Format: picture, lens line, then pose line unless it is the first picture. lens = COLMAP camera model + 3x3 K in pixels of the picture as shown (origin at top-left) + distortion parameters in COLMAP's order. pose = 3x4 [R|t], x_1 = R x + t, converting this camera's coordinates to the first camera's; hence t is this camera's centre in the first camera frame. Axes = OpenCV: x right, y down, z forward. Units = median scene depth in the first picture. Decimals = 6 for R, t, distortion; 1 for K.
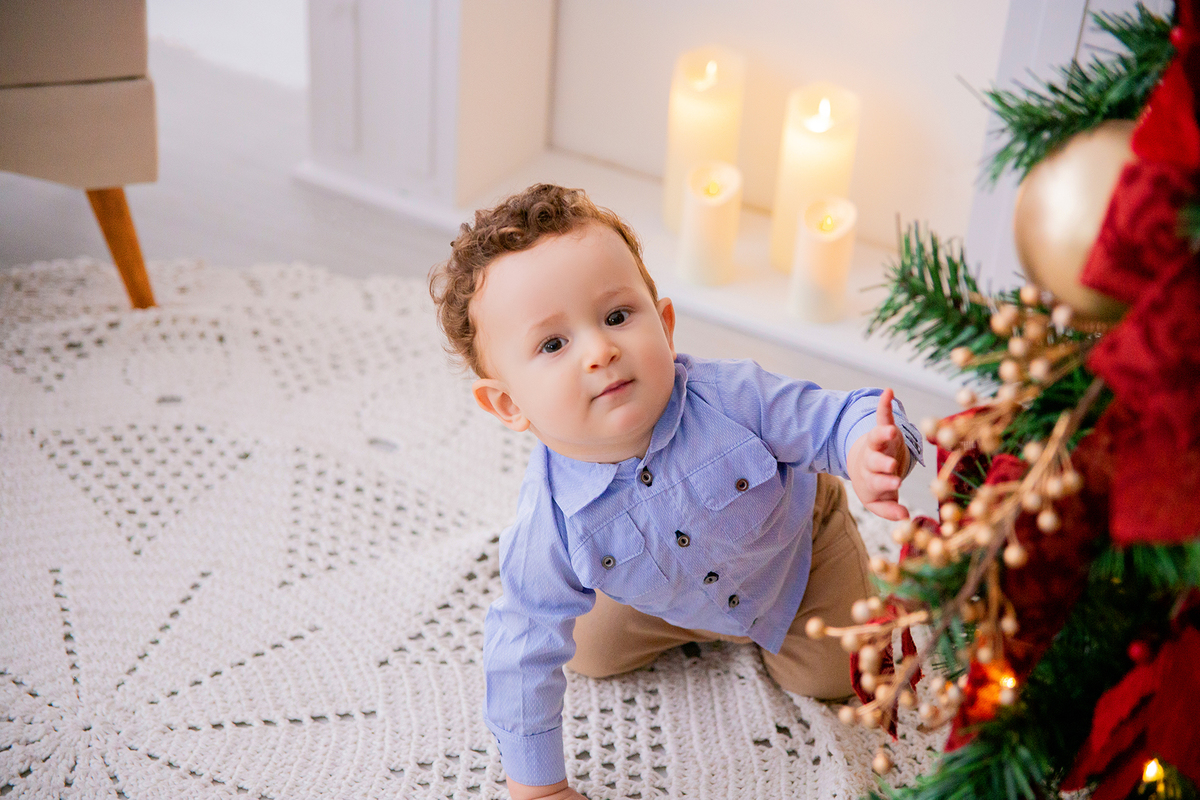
lens RADIAL K [[2018.5, 0, 592.6], [0, 2018.5, 403.1], [0, 0, 1]] dist [0.220257, 0.000000]
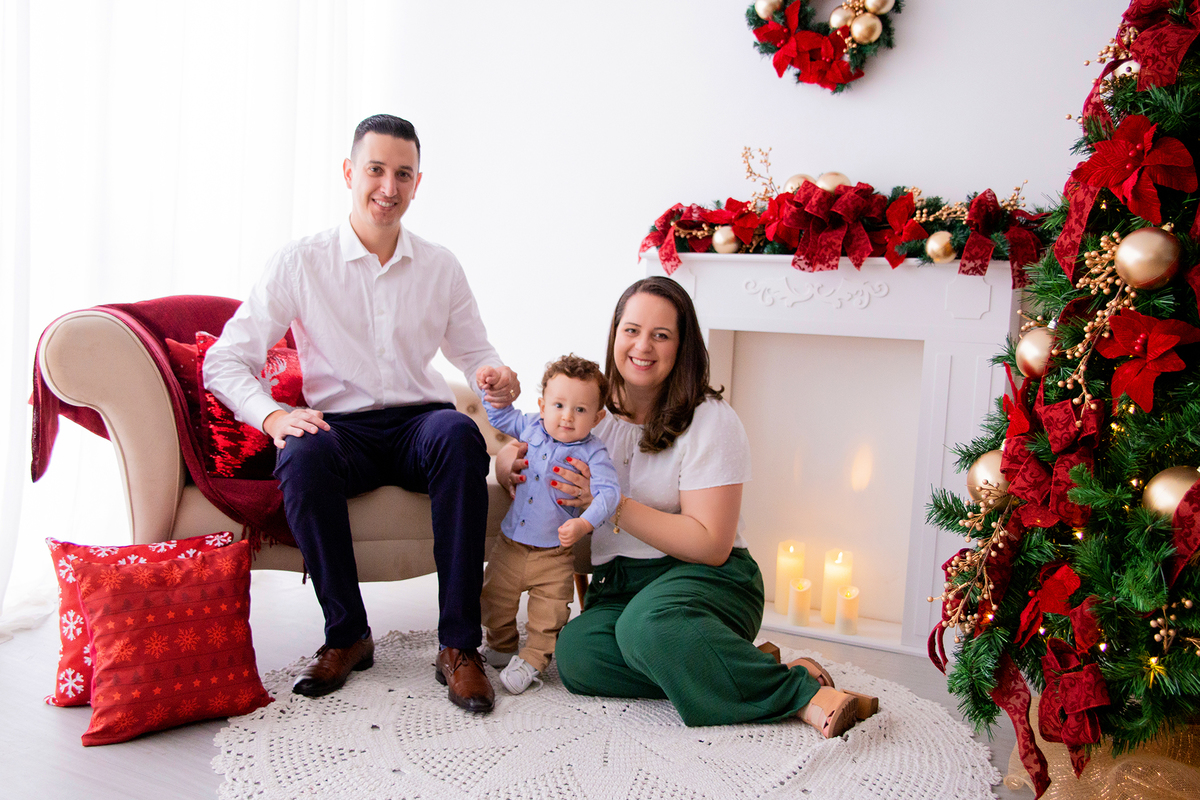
lens RADIAL K [[1022.1, 0, 594.0], [0, 1022.1, 400.6], [0, 0, 1]] dist [-0.085618, 0.054261]
pose [[0.999938, -0.010873, 0.002482, -0.248317], [0.010809, 0.889944, -0.455943, 0.328690], [0.002749, 0.455941, 0.890006, -0.326460]]
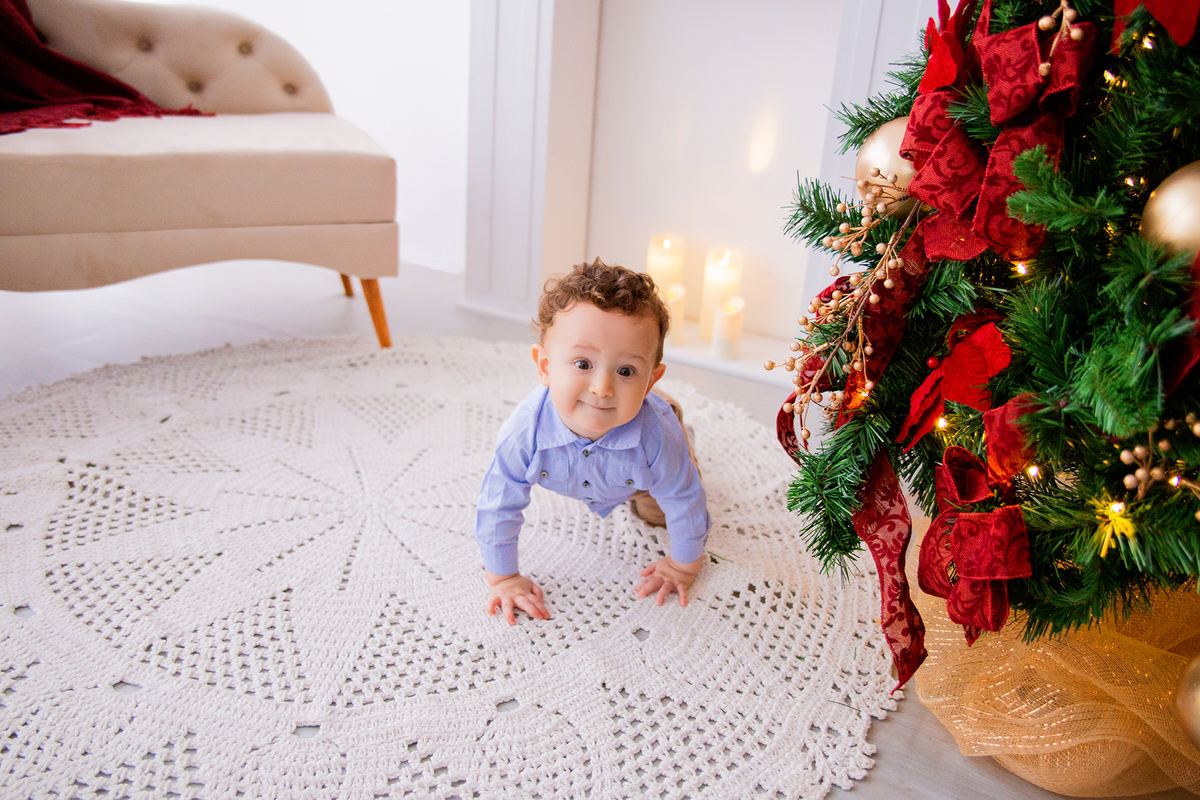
lens RADIAL K [[1022.1, 0, 608.3], [0, 1022.1, 397.4], [0, 0, 1]] dist [-0.085618, 0.054261]
pose [[0.999354, -0.011871, 0.033913, -0.045319], [0.016767, 0.988854, -0.147942, 0.169109], [-0.031779, 0.148415, 0.988414, 0.030702]]
